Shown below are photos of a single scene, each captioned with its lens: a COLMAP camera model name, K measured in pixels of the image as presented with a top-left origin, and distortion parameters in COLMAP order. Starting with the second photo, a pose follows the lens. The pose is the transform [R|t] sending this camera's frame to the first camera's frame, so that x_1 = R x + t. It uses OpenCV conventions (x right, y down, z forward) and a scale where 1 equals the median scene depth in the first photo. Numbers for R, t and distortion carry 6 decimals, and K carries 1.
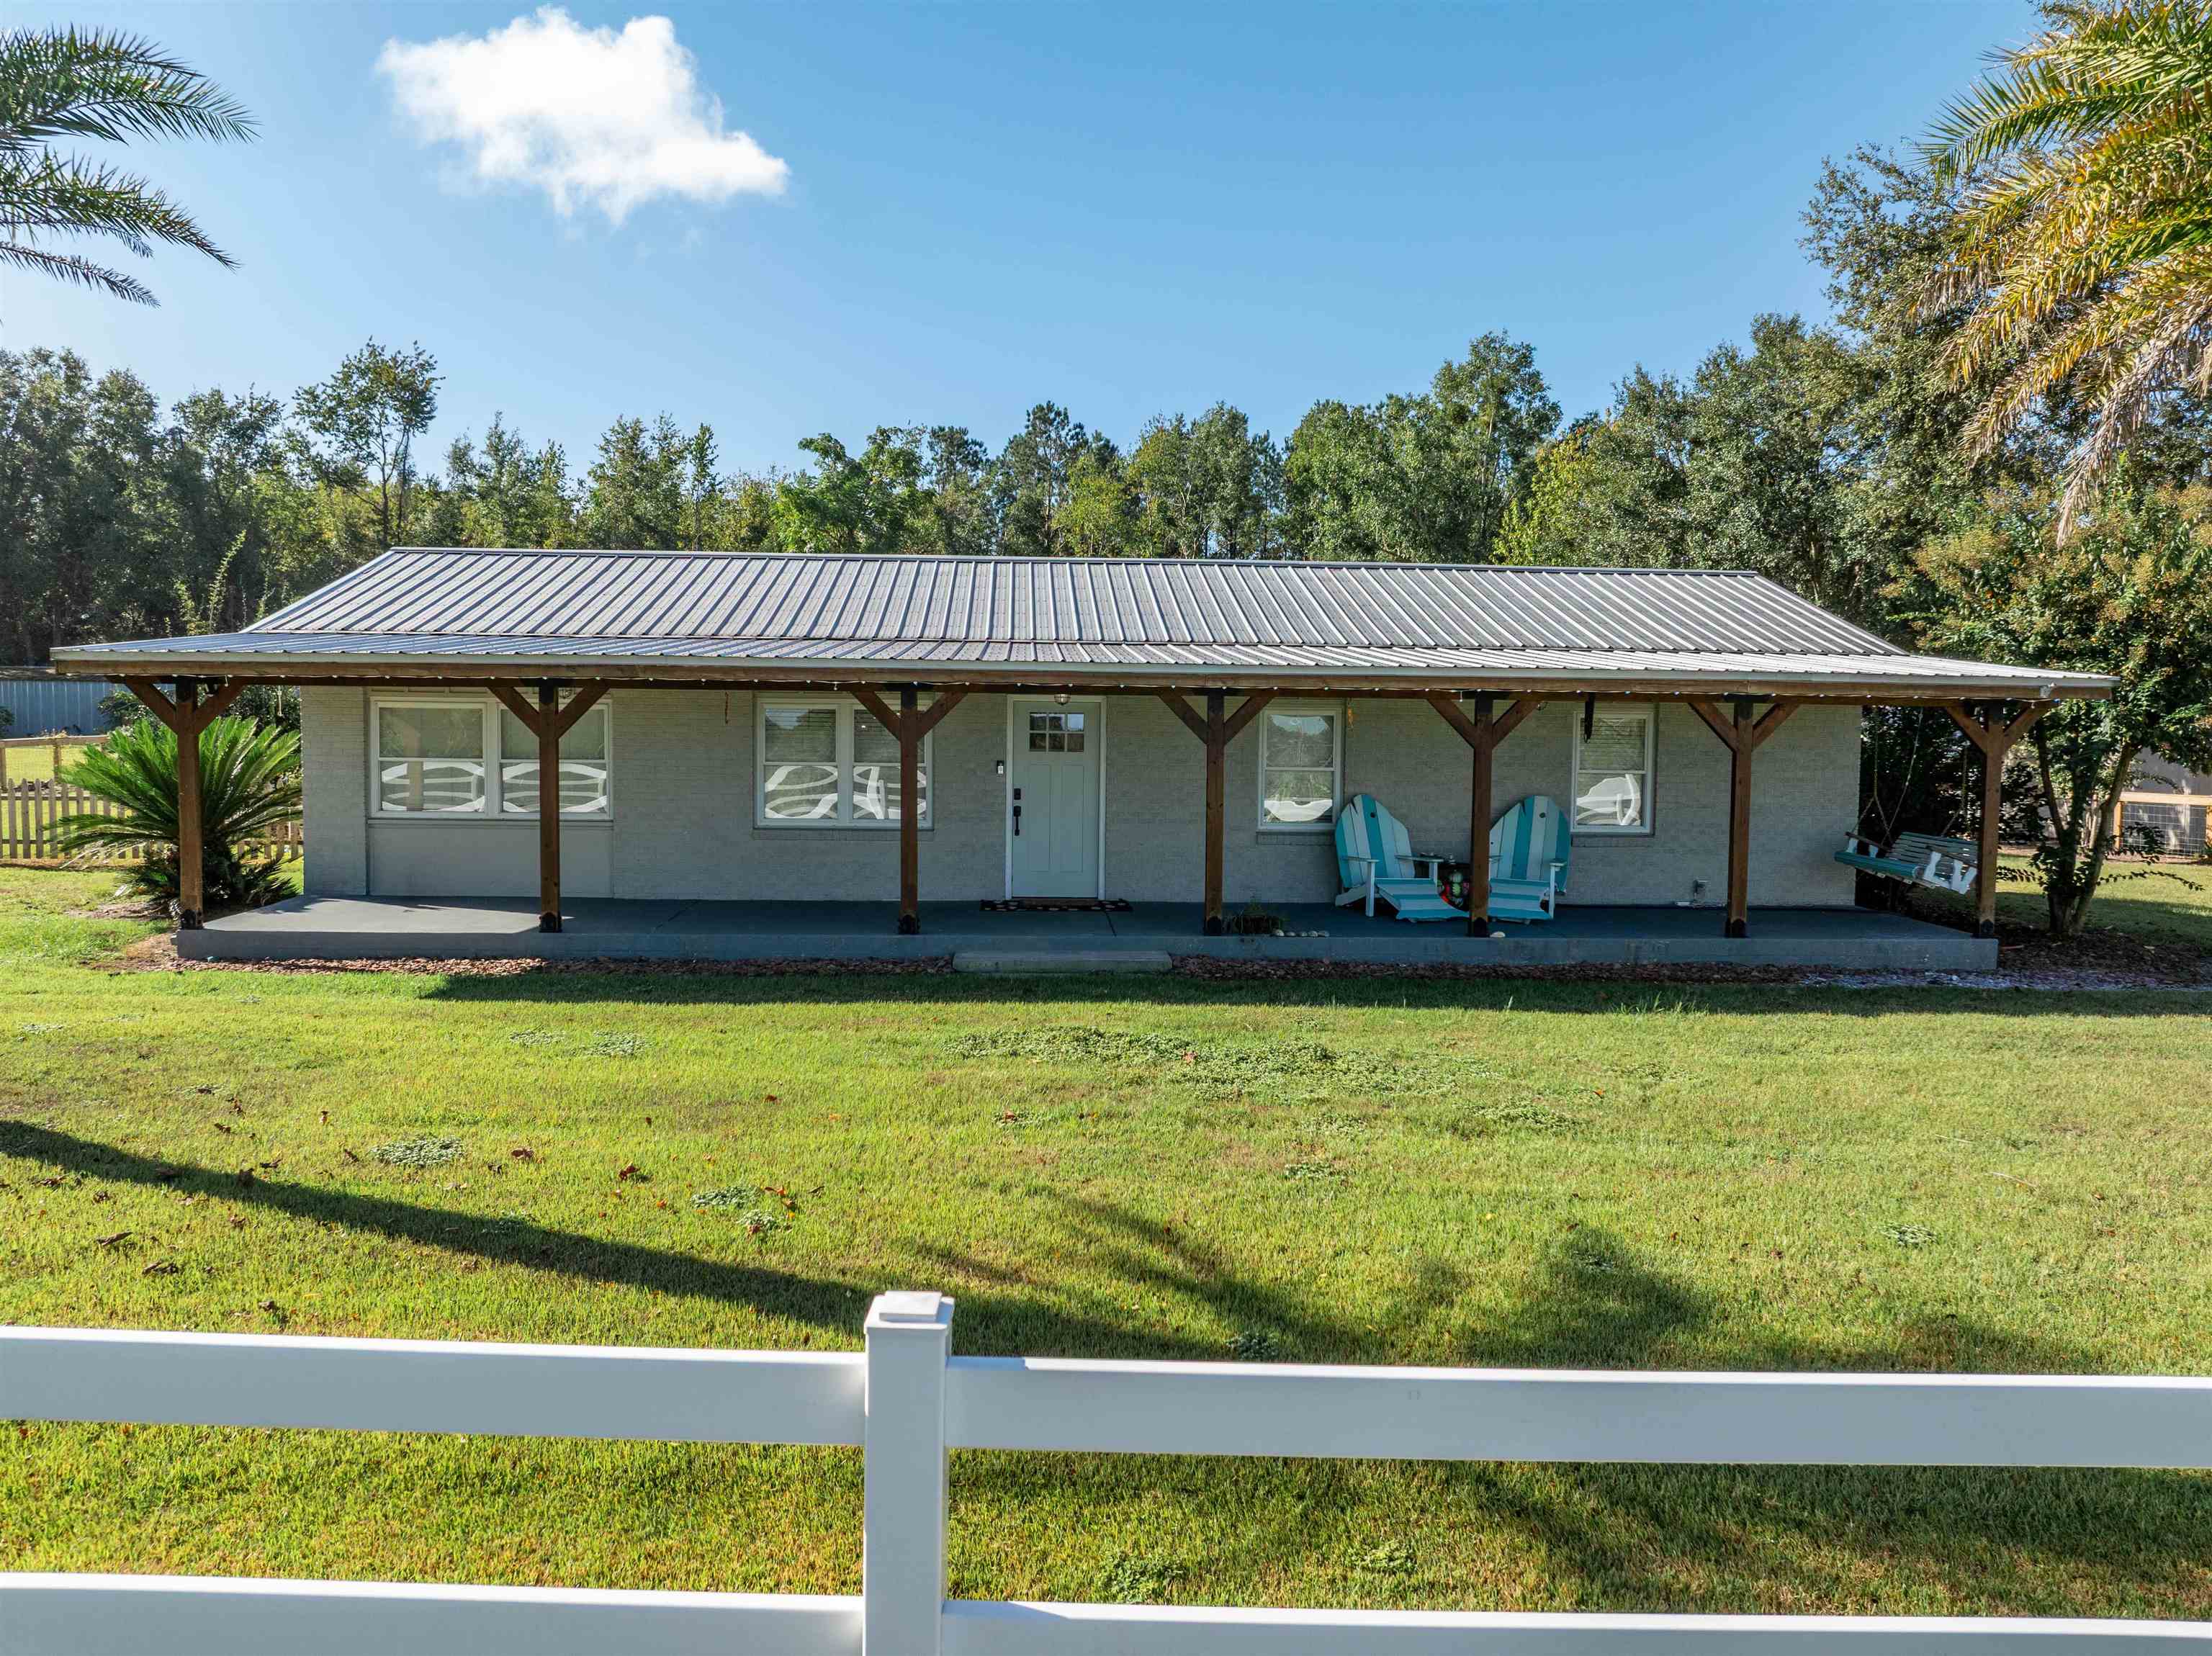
lens RADIAL K [[1542.0, 0, 1099.1], [0, 1542.0, 819.9], [0, 0, 1]] dist [-0.041488, 0.005600]
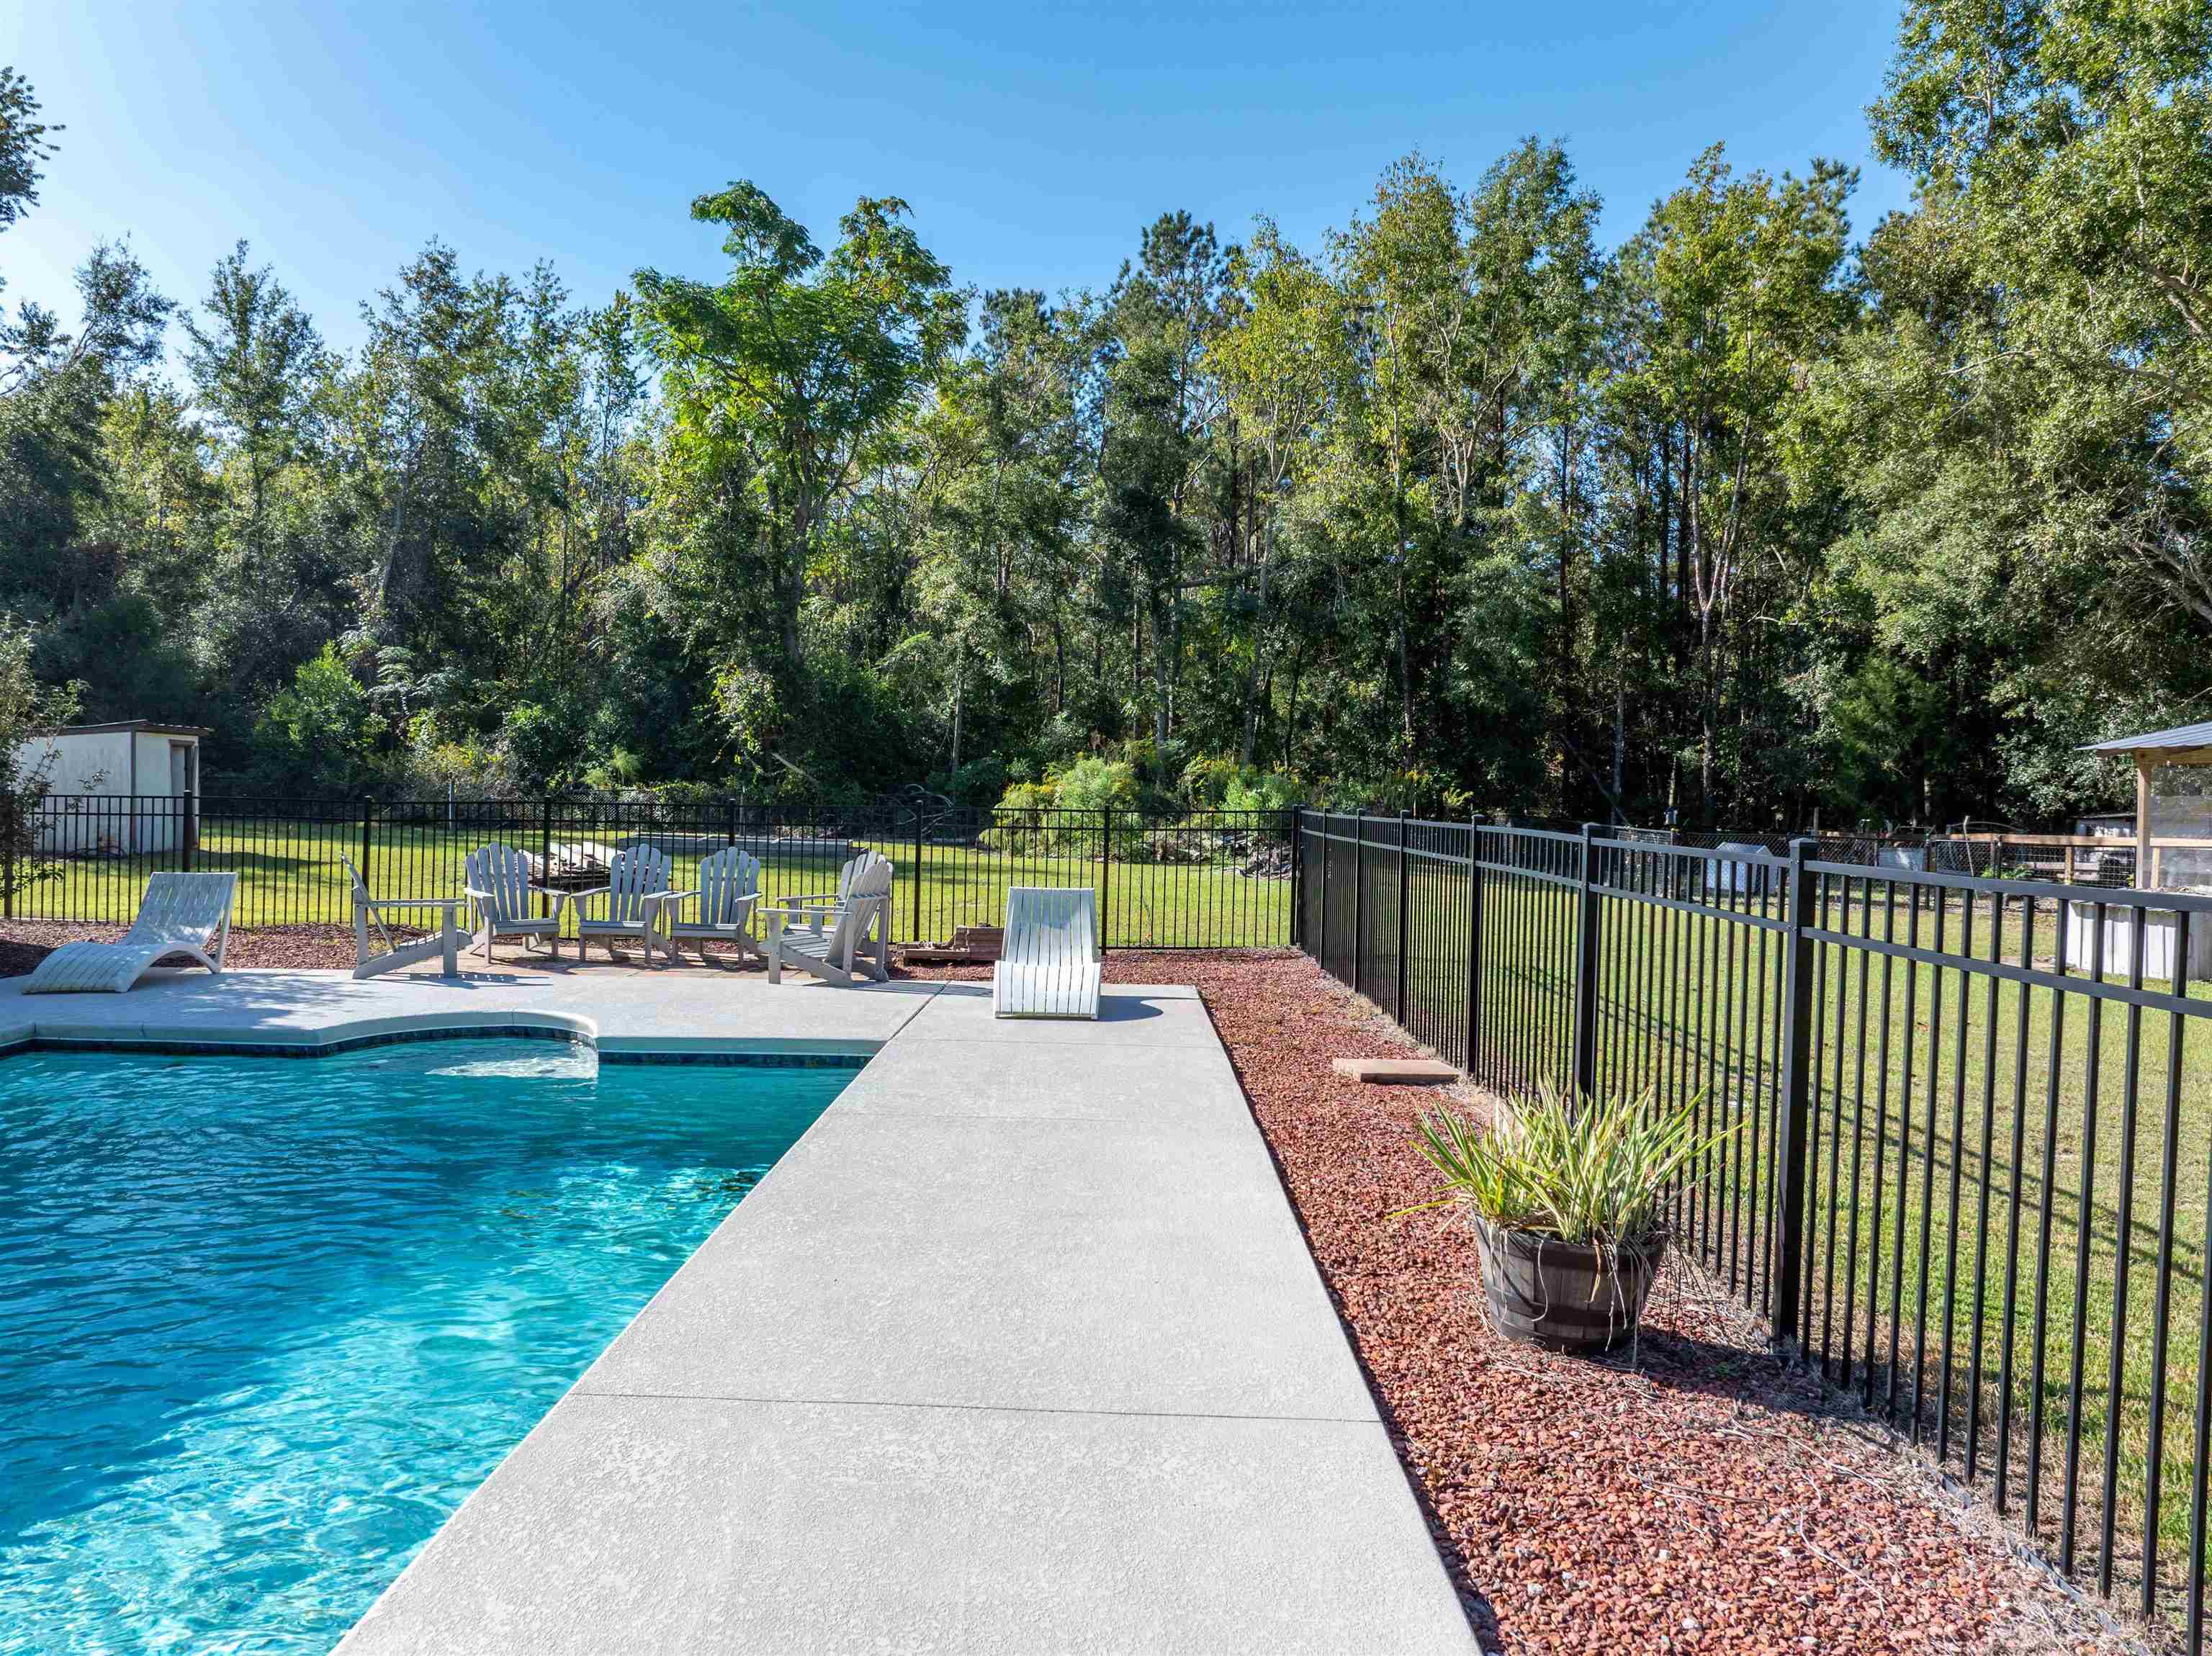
lens RADIAL K [[1542.0, 0, 1099.1], [0, 1542.0, 819.9], [0, 0, 1]] dist [-0.041488, 0.005600]
pose [[0.997845, 0.000528, -0.065608, -0.030385], [-0.003084, 0.999239, -0.038875, -0.026965], [0.065537, 0.038994, 0.997088, 0.510350]]
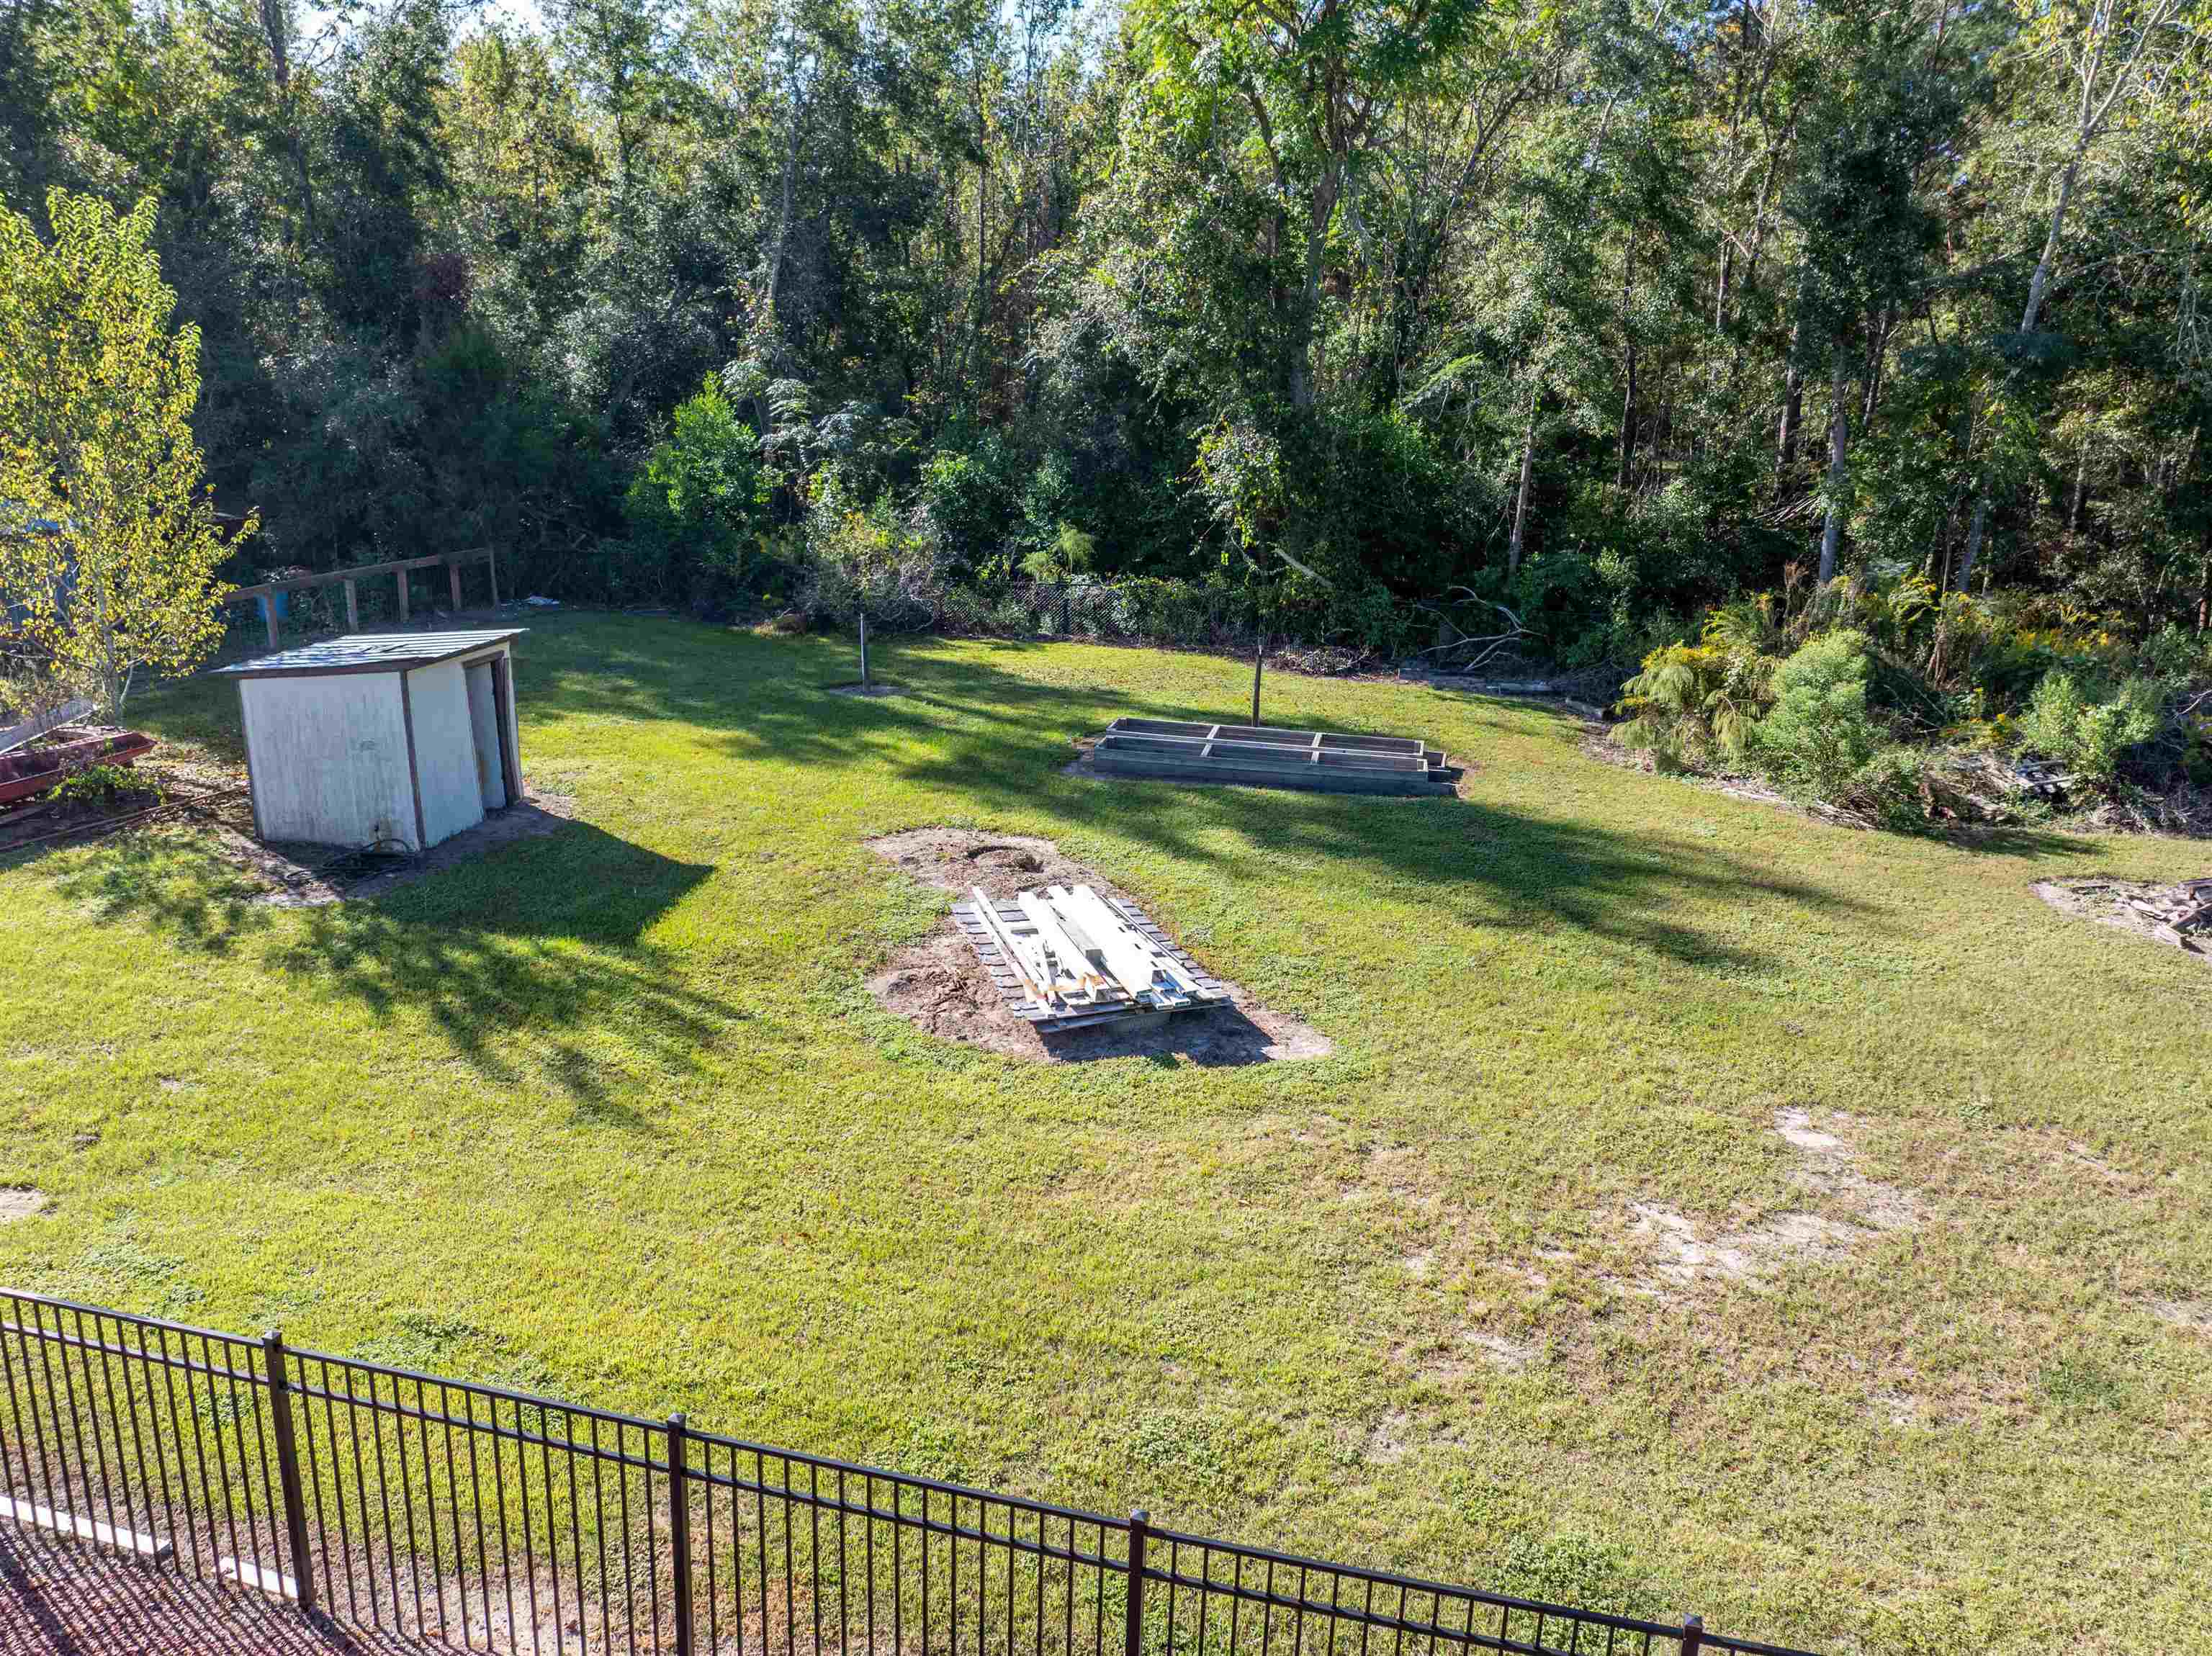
lens RADIAL K [[1564.6, 0, 1106.0], [0, 1564.6, 828.0], [0, 0, 1]] dist [-0.007040, -0.054645]
pose [[0.951308, 0.080268, -0.297607, -0.091118], [-0.019216, 0.979065, 0.202638, -0.077107], [0.307642, -0.187052, 0.932935, 0.629501]]
